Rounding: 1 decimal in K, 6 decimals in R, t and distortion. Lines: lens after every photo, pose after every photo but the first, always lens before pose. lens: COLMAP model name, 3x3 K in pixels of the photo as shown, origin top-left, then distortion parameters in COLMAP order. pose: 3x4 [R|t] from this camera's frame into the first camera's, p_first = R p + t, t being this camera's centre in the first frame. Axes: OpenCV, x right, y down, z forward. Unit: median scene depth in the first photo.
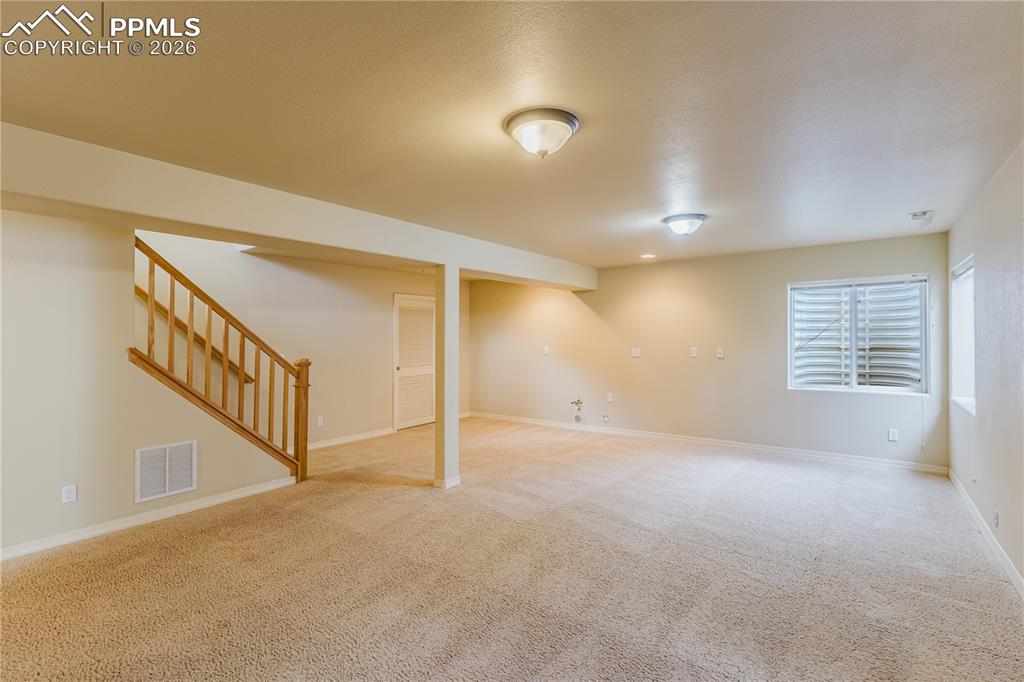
lens RADIAL K [[472.0, 0, 509.1], [0, 472.0, 334.9], [0, 0, 1]] dist [-0.000584, -0.000040]
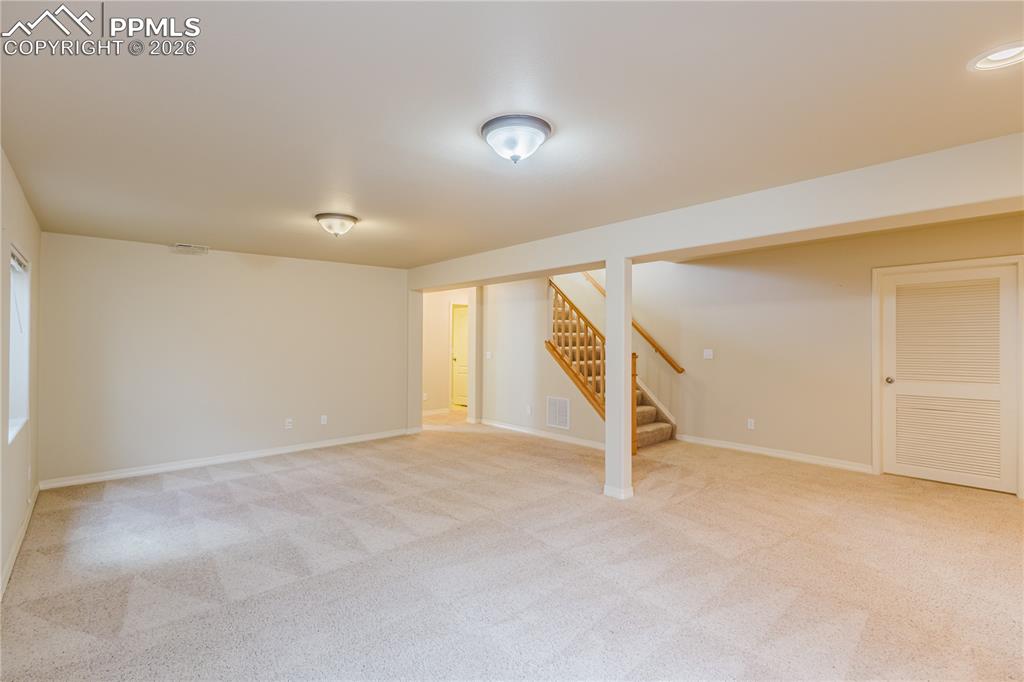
lens RADIAL K [[472.0, 0, 509.1], [0, 472.0, 334.9], [0, 0, 1]] dist [-0.000584, -0.000040]
pose [[-0.217927, 0.001187, -0.975964, 0.874782], [0.011141, 0.999937, -0.001272, 0.004900], [0.975902, -0.011151, -0.217926, 1.067750]]
